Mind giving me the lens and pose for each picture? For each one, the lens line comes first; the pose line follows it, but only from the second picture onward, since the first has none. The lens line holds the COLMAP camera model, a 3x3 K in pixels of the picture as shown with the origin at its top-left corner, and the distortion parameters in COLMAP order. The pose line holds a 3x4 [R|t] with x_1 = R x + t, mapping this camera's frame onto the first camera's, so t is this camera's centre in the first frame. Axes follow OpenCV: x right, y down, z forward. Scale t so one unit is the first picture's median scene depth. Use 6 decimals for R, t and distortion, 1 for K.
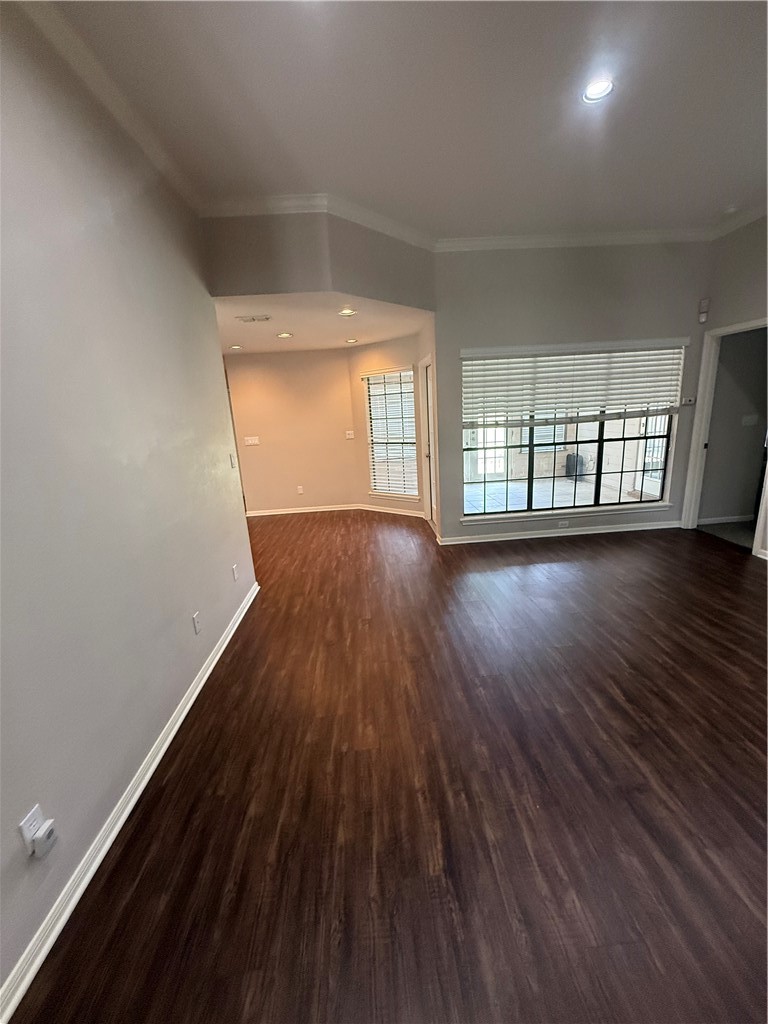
lens RADIAL K [[409.6, 0, 385.3], [0, 409.6, 509.1], [0, 0, 1]] dist [-0.000184, -0.000857]
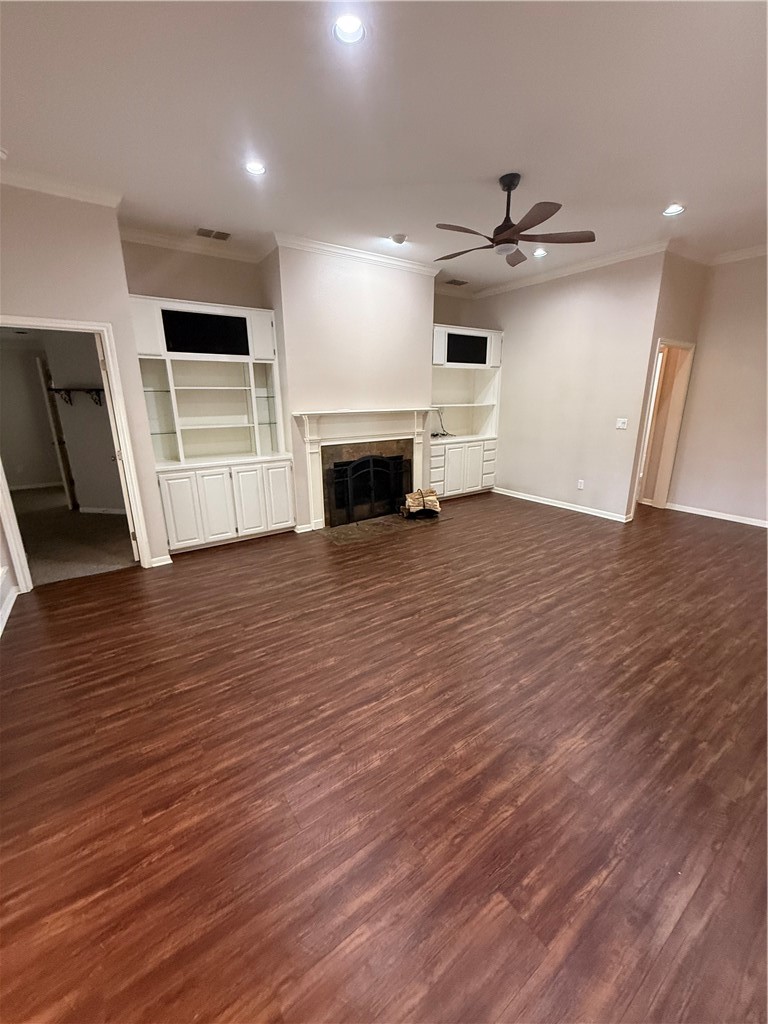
lens RADIAL K [[409.6, 0, 385.7], [0, 409.6, 508.0], [0, 0, 1]] dist [-0.000184, -0.000857]
pose [[-0.522785, -0.168011, 0.835744, -0.181636], [0.242255, 0.910684, 0.334615, -0.184391], [-0.817318, 0.377395, -0.435391, 0.788578]]
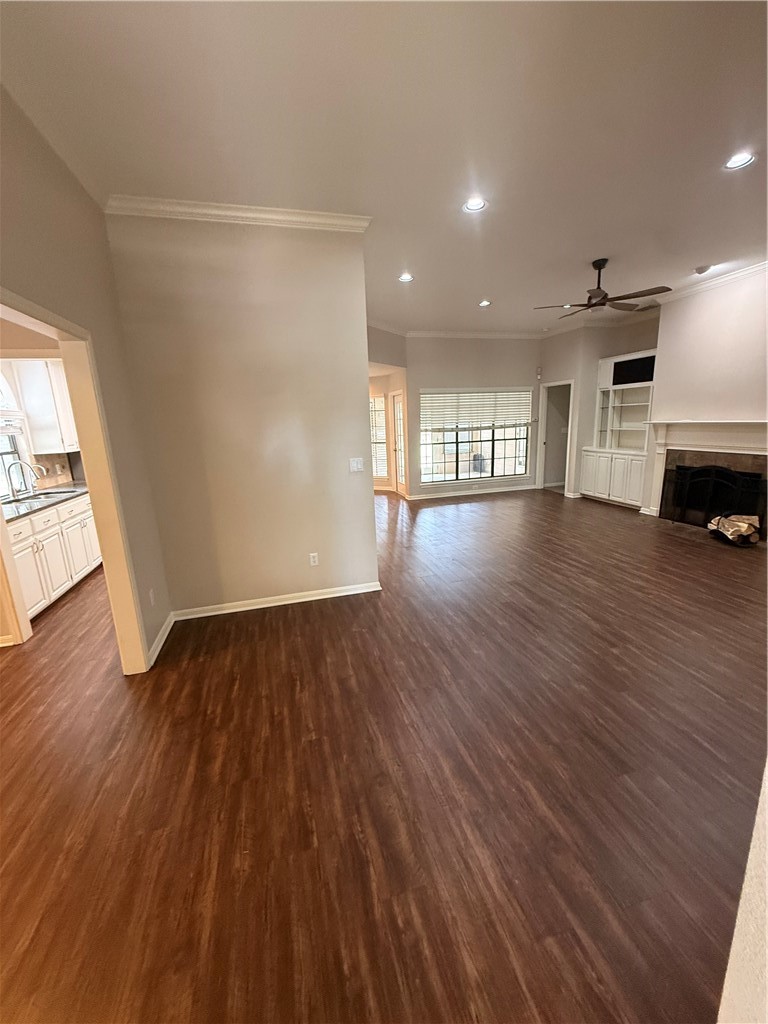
lens RADIAL K [[409.6, 0, 383.6], [0, 409.6, 512.3], [0, 0, 1]] dist [-0.000184, -0.000857]
pose [[0.978707, -0.023716, 0.203888, -0.330194], [0.030515, 0.999076, -0.030269, 0.194919], [-0.202982, 0.035846, 0.978526, -0.674766]]
